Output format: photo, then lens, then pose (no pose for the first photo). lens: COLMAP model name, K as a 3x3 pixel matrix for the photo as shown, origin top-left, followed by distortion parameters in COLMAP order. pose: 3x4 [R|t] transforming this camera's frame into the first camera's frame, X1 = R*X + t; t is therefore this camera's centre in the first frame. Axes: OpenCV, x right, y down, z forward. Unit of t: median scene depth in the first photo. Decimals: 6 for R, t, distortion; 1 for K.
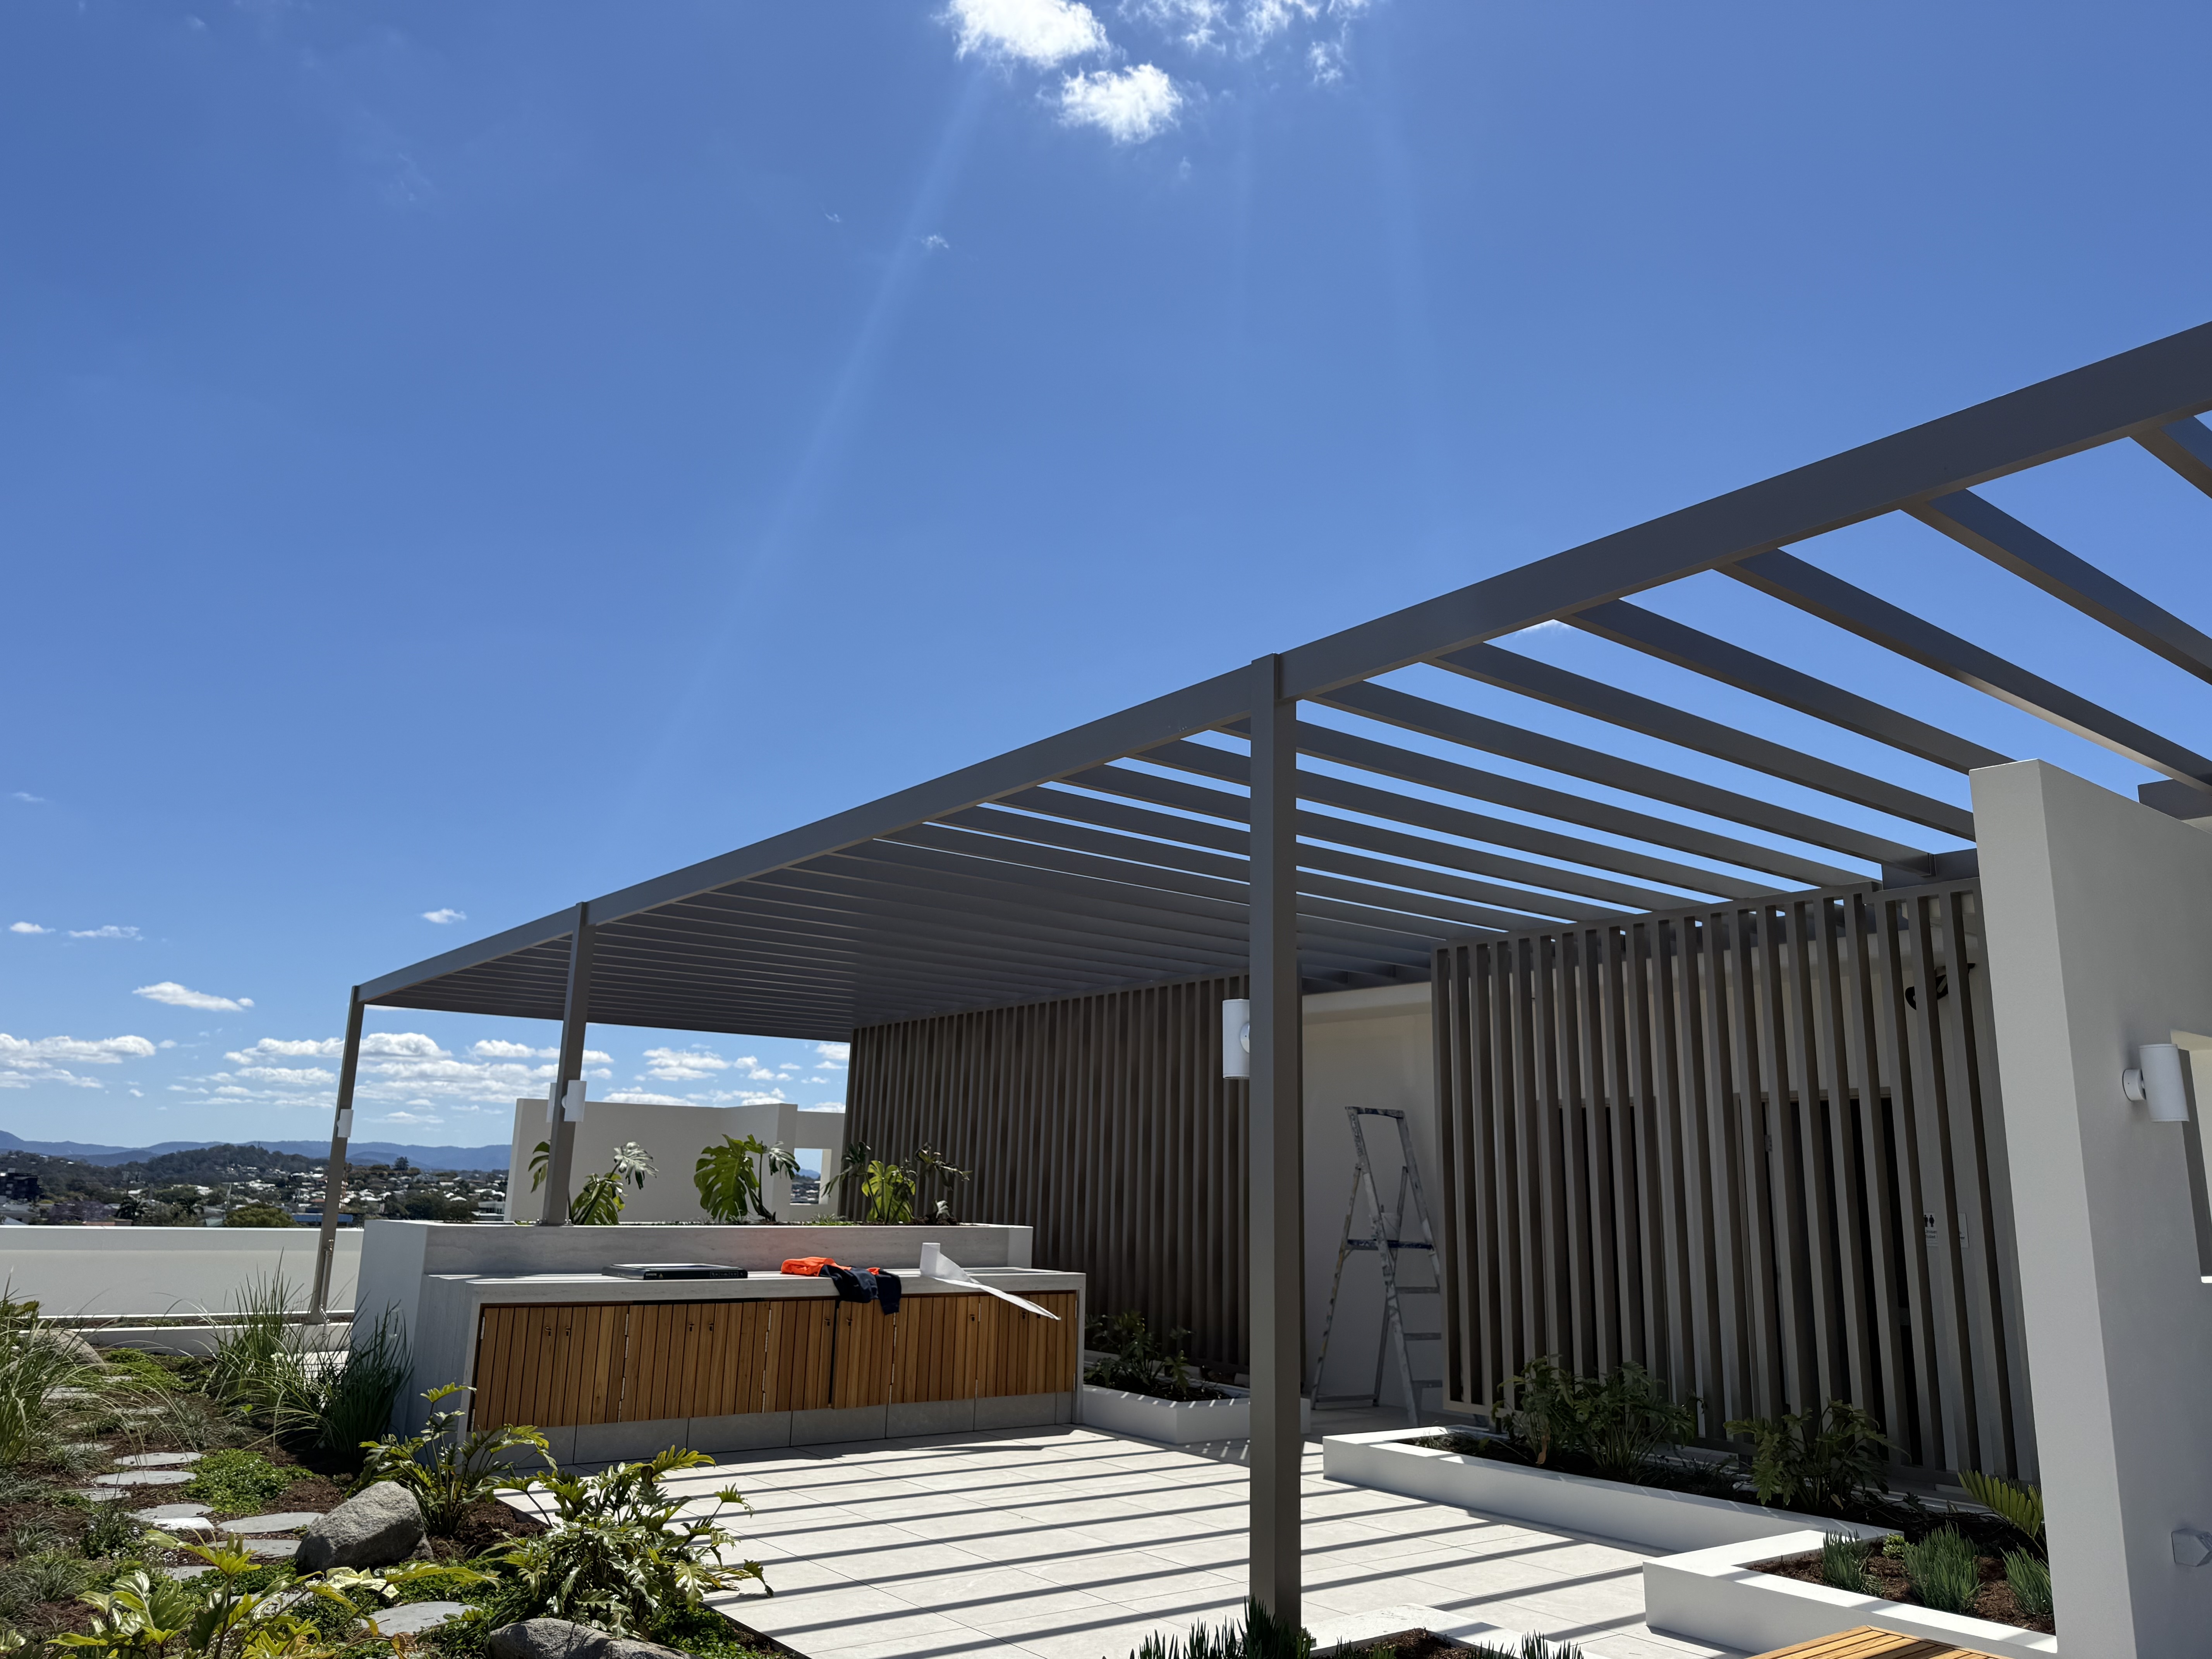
lens RADIAL K [[1539.0, 0, 1104.0], [0, 1539.0, 820.6], [0, 0, 1]] dist [-0.039557, 0.006360]
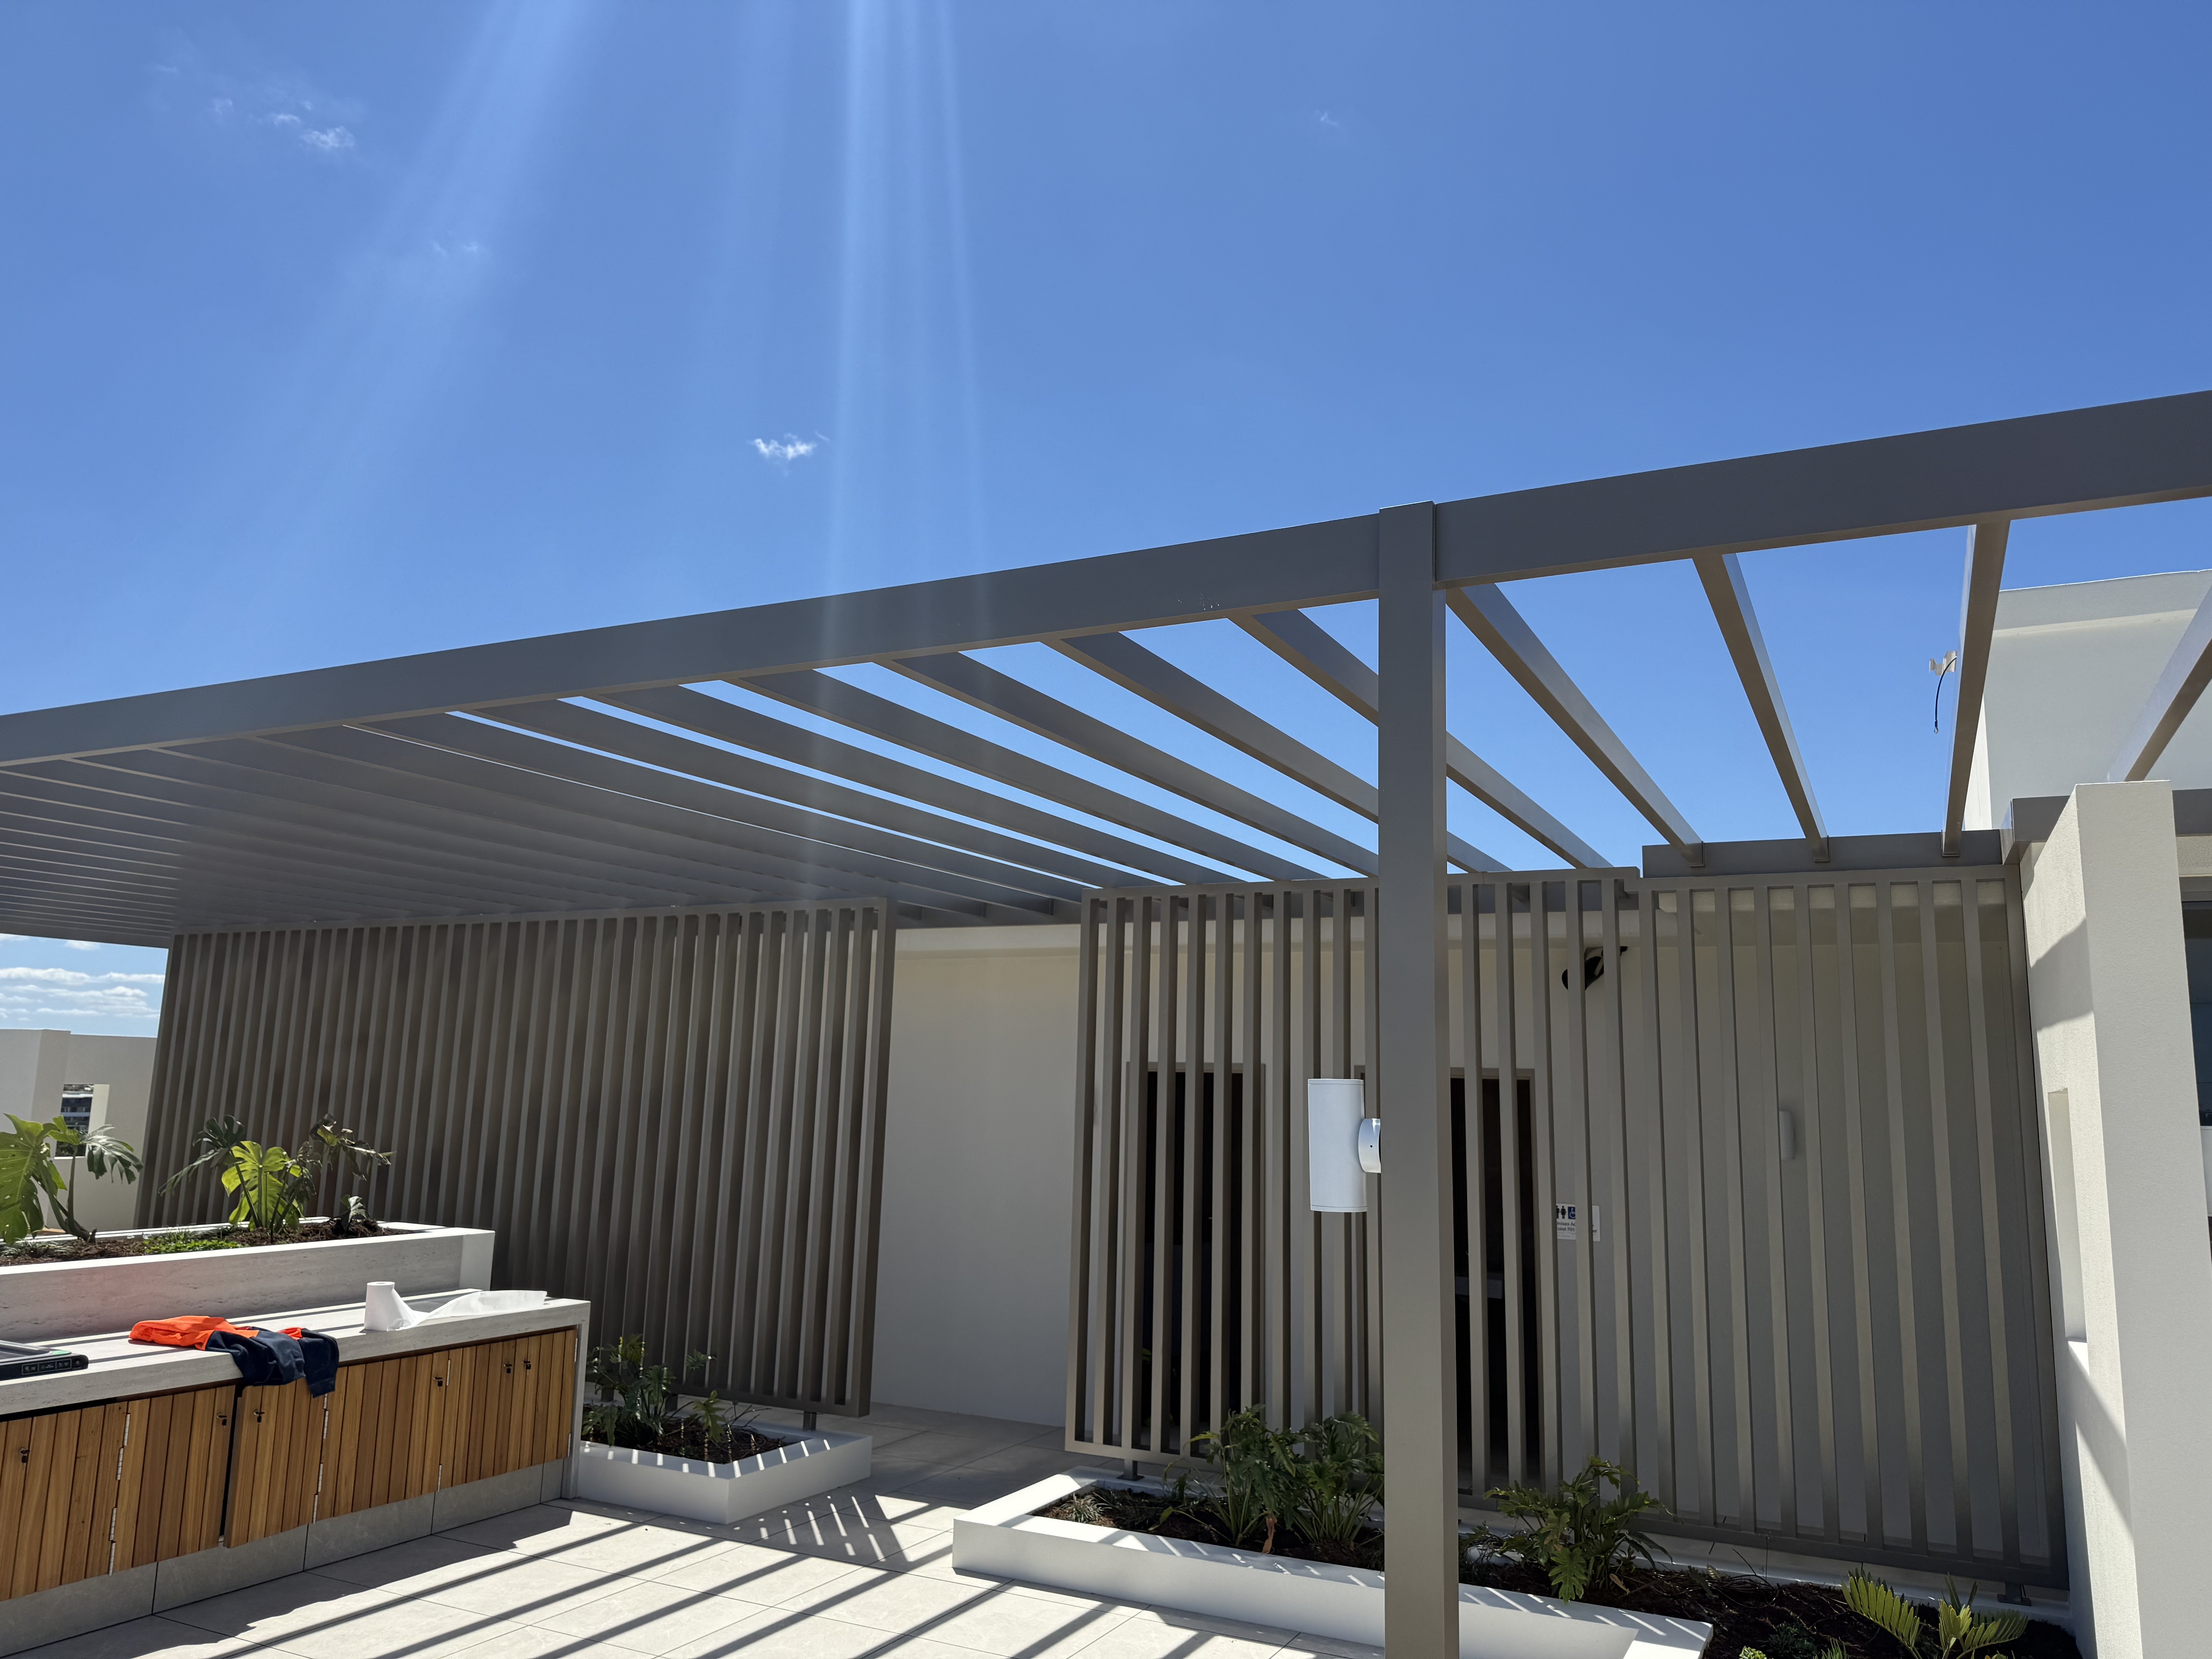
lens RADIAL K [[1539.0, 0, 1113.9], [0, 1539.0, 839.6], [0, 0, 1]] dist [-0.039557, 0.006360]
pose [[0.894476, 0.060782, 0.442965, -0.135341], [-0.100645, 0.992662, 0.067022, -0.003044], [-0.435641, -0.104532, 0.894030, 0.266008]]
